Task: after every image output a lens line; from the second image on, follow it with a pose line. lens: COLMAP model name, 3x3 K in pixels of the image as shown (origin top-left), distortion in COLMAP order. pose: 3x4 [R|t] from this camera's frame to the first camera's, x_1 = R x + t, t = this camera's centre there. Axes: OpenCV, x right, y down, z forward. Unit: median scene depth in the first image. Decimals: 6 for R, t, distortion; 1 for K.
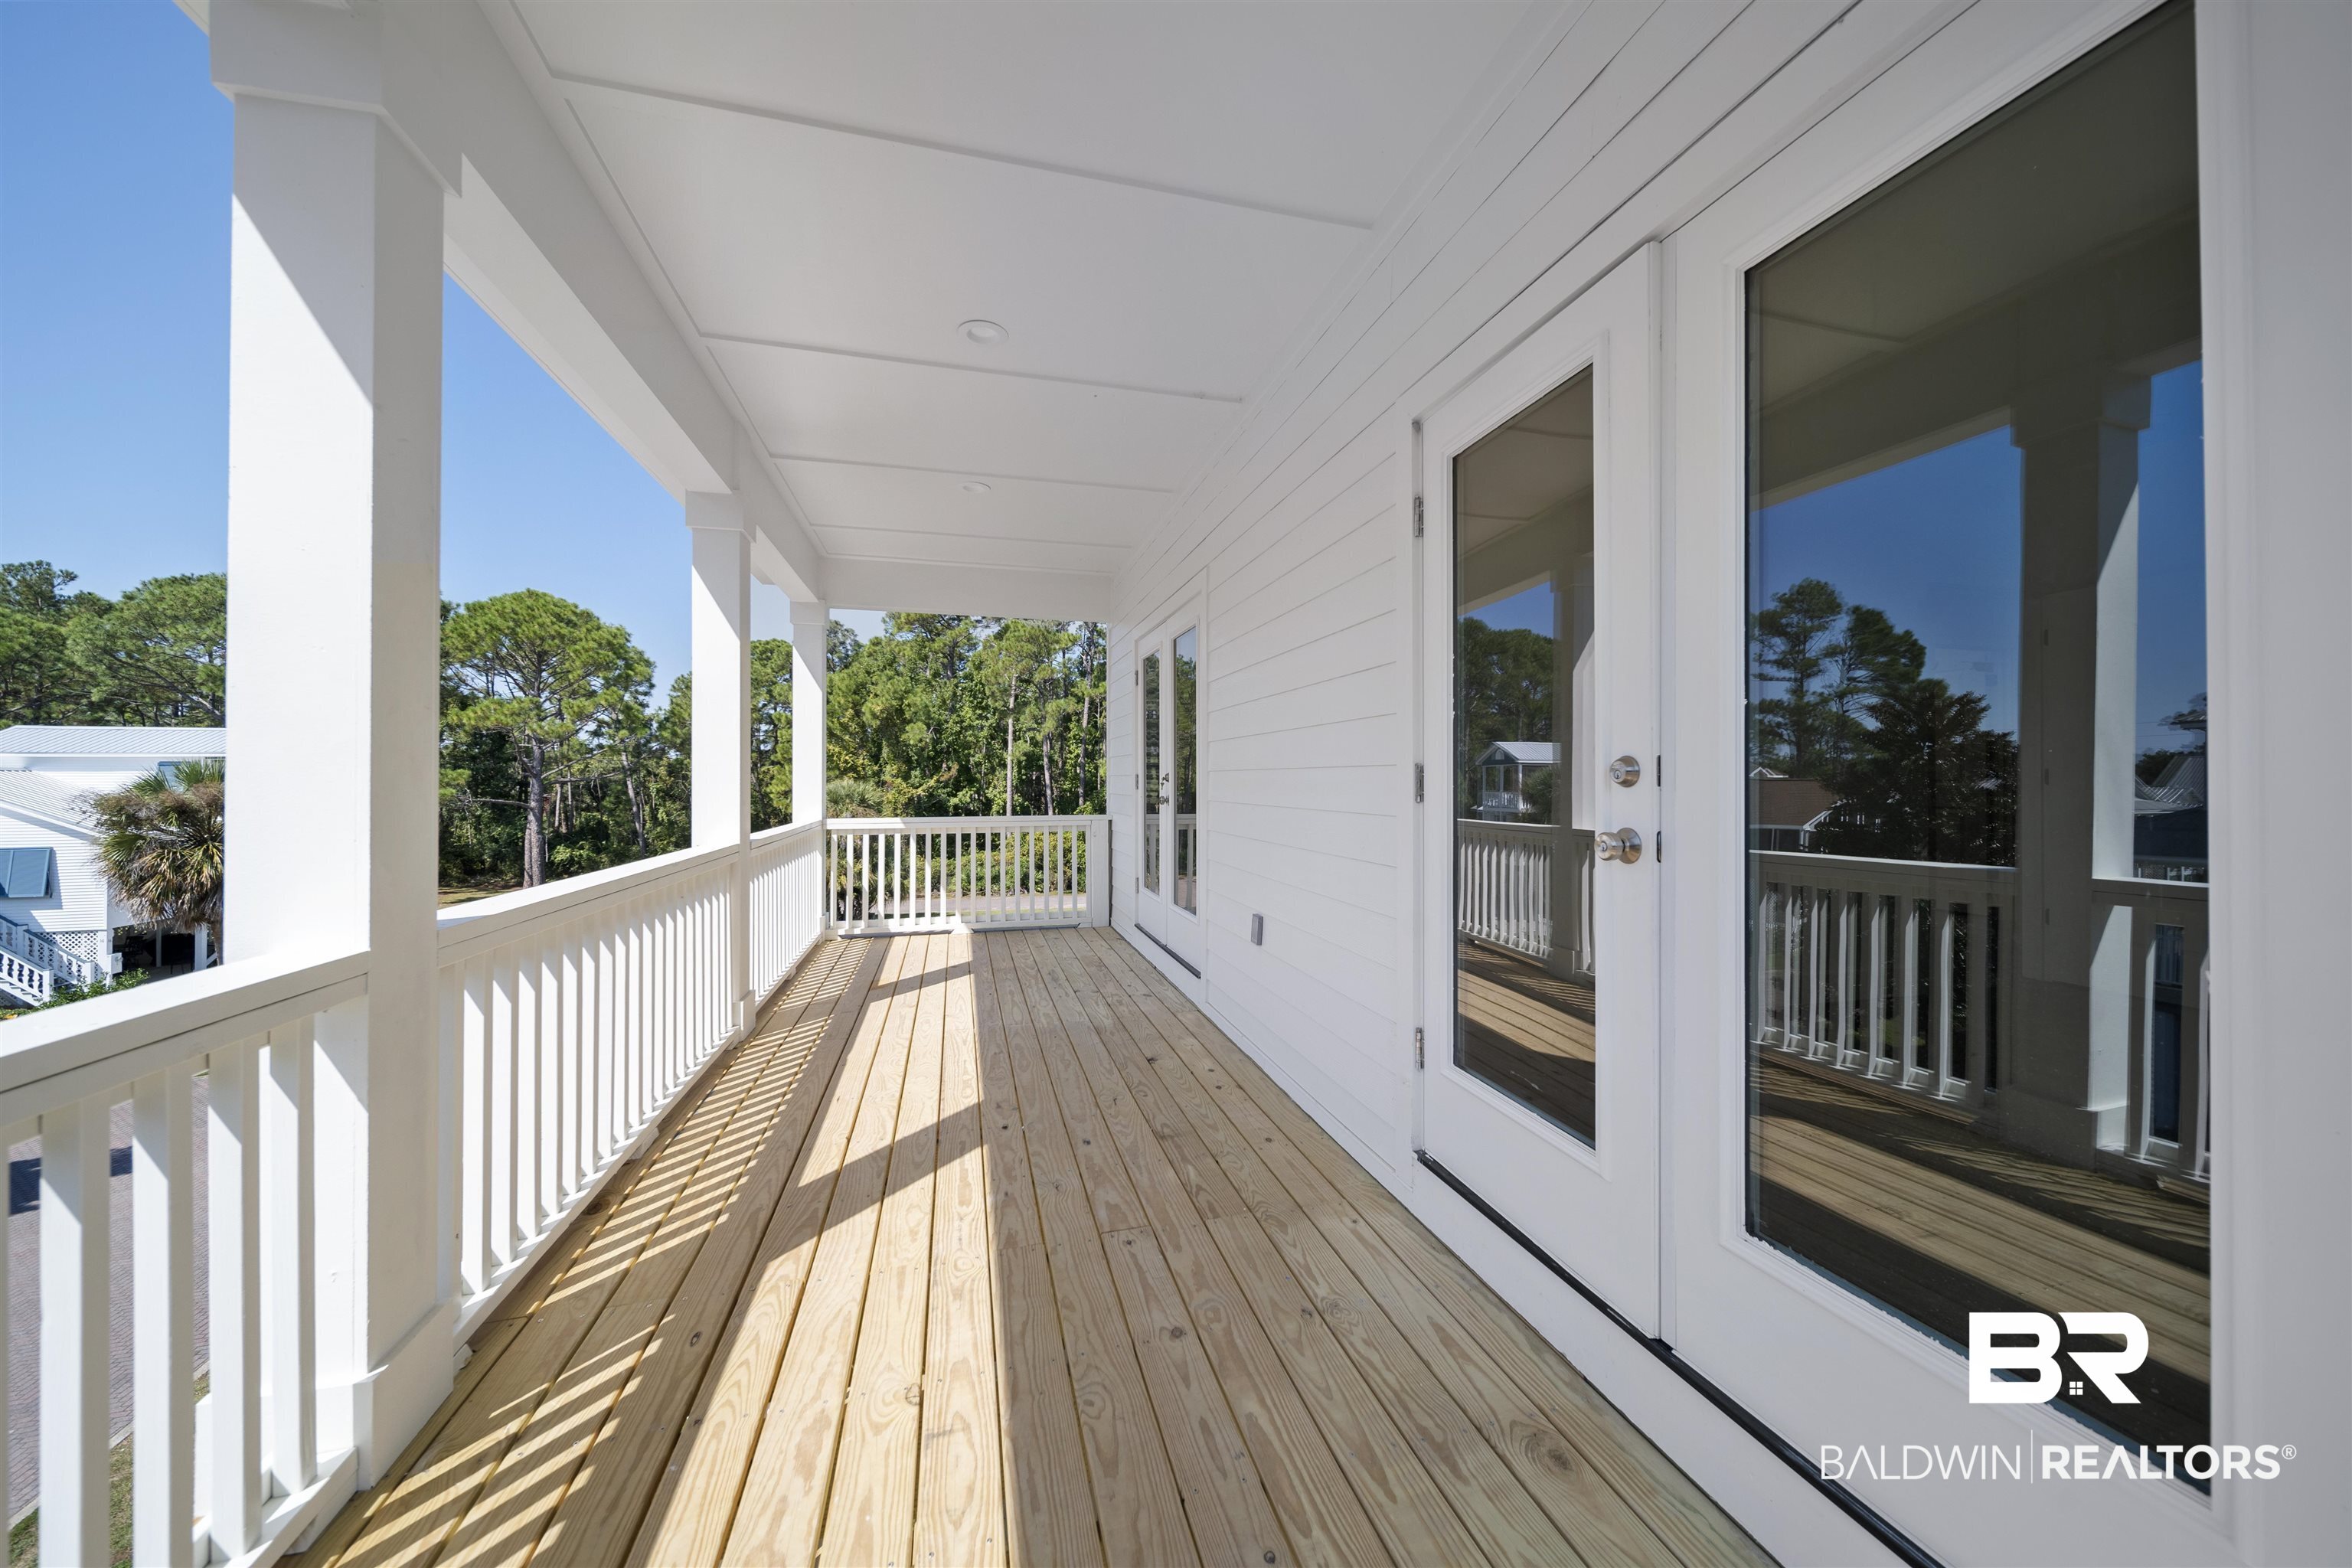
lens RADIAL K [[823.1, 0, 1181.0], [0, 823.1, 781.5], [0, 0, 1]] dist [0.001028, -0.000273]
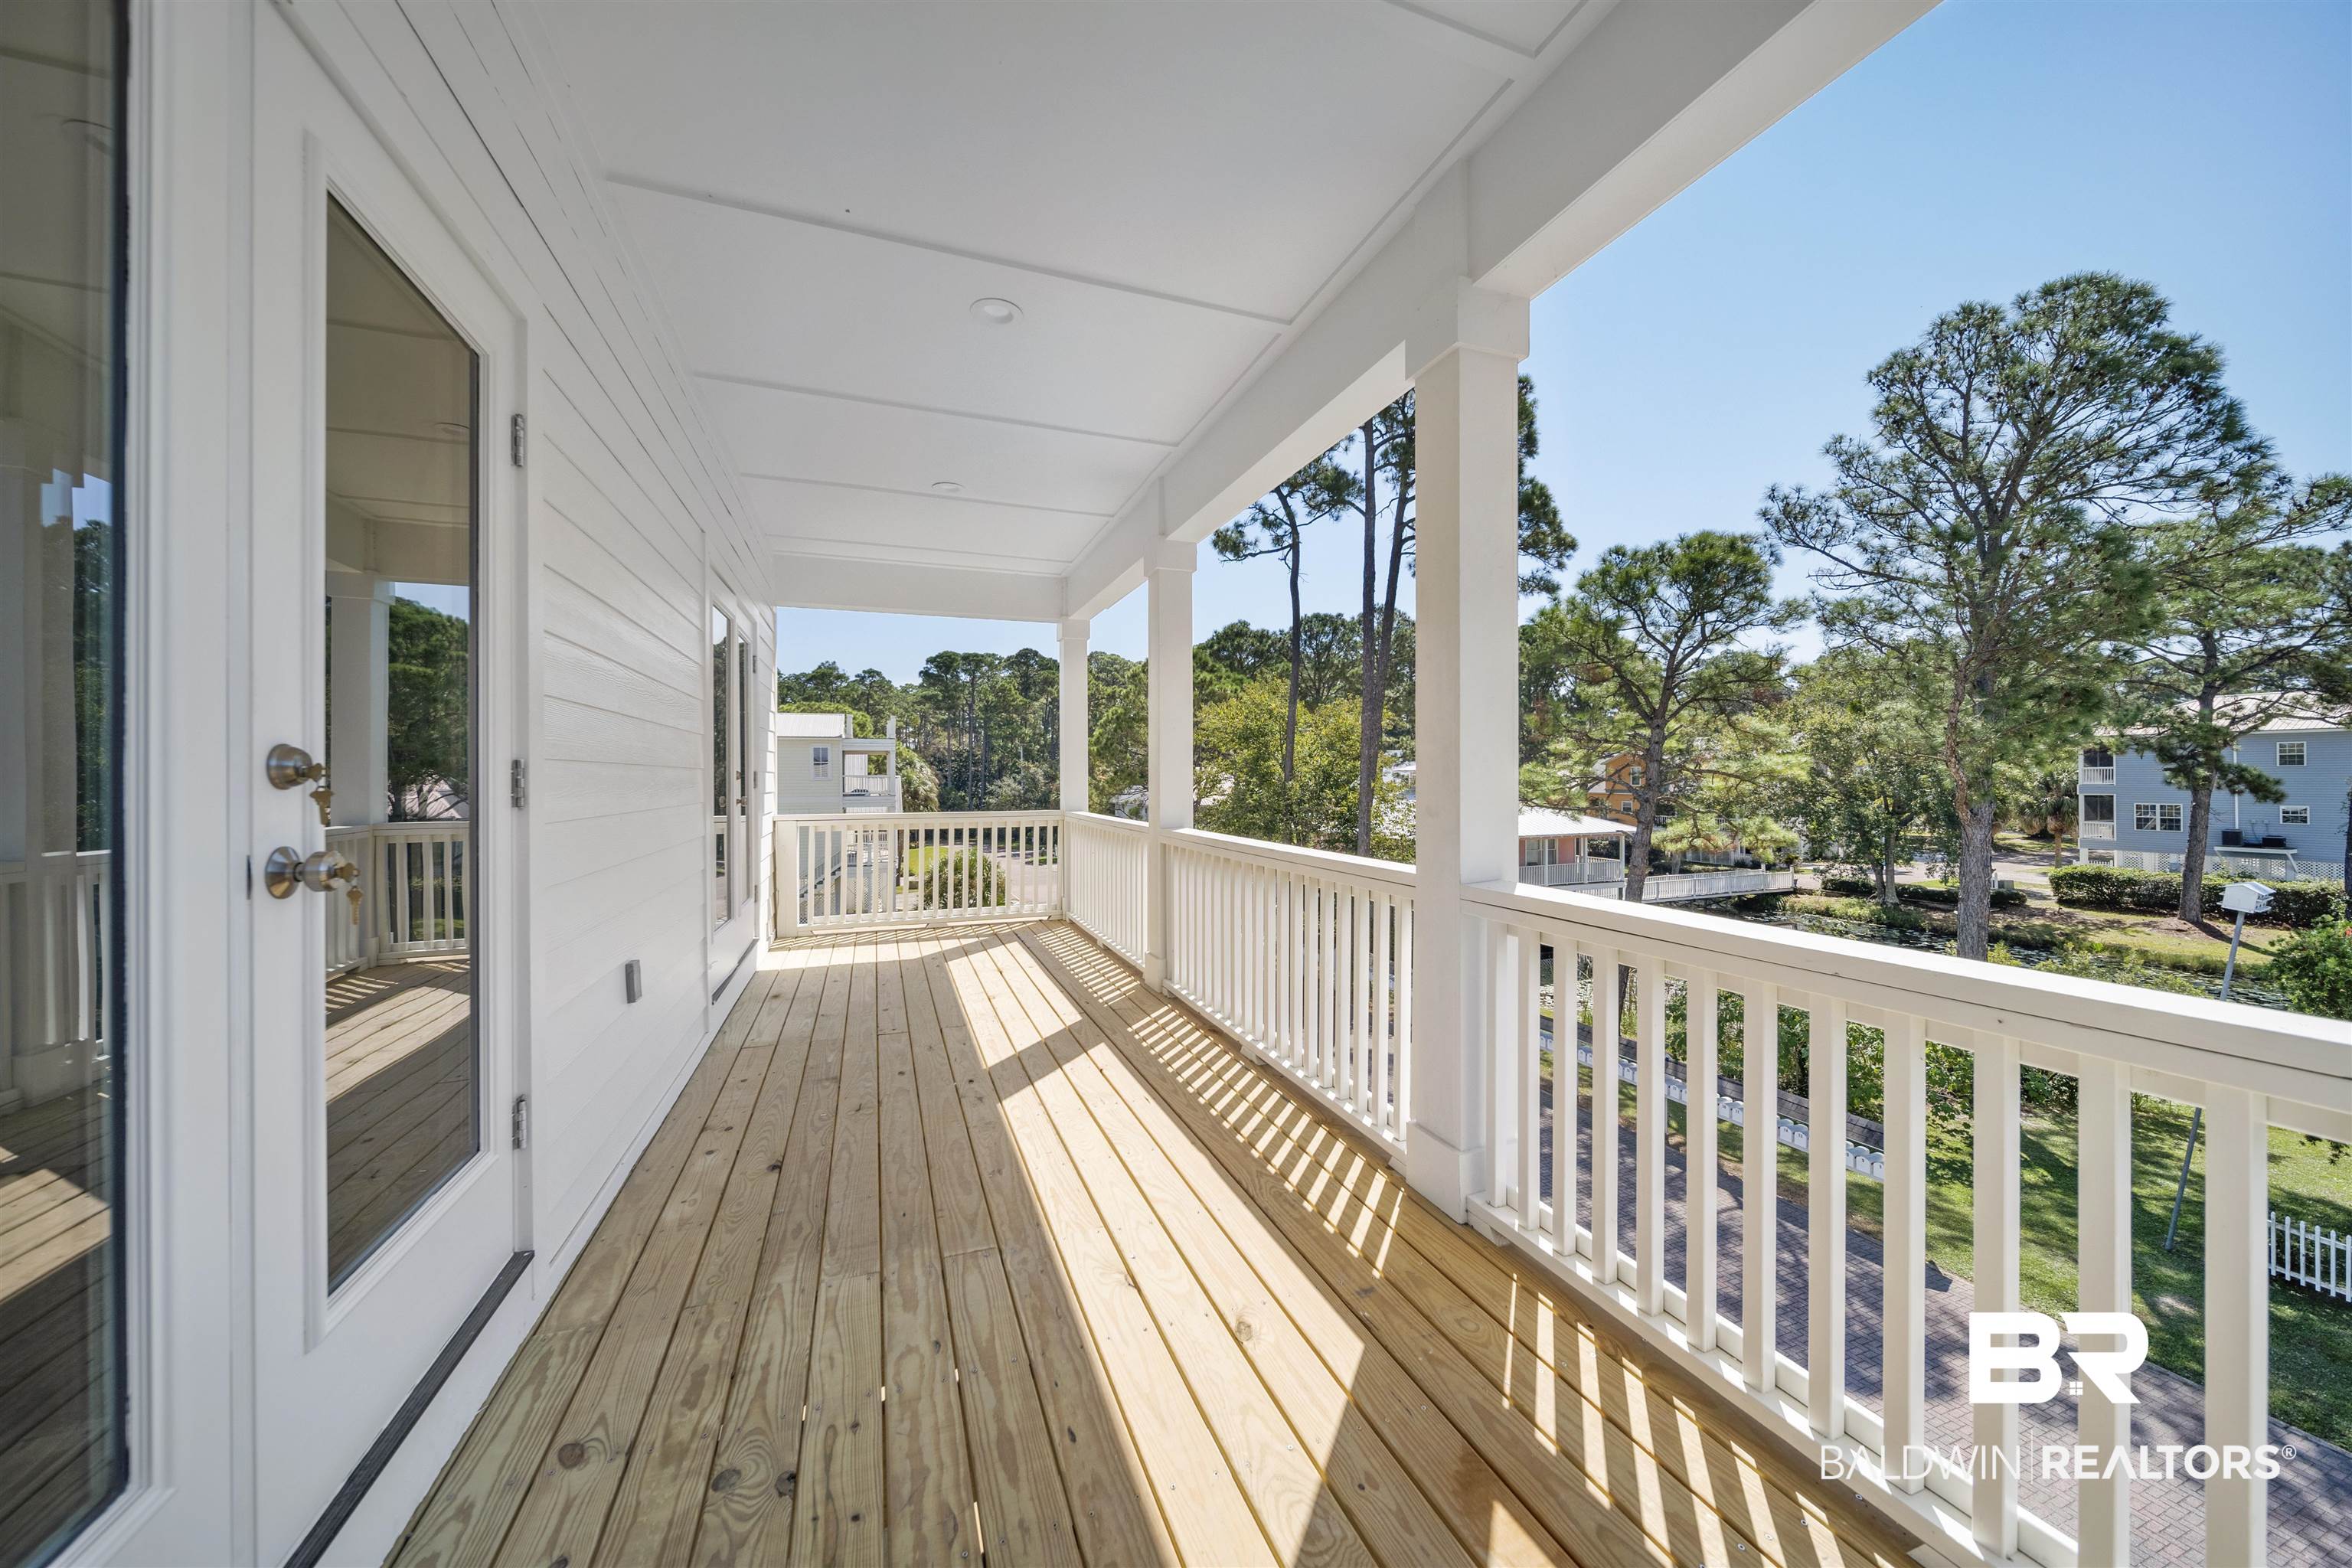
lens RADIAL K [[823.1, 0, 1178.4], [0, 823.1, 786.4], [0, 0, 1]] dist [0.001028, -0.000273]
pose [[-0.995934, 0.006755, -0.089833, -0.411635], [0.005646, 0.999905, 0.012592, -0.000836], [0.089910, 0.012033, -0.995877, 2.219572]]
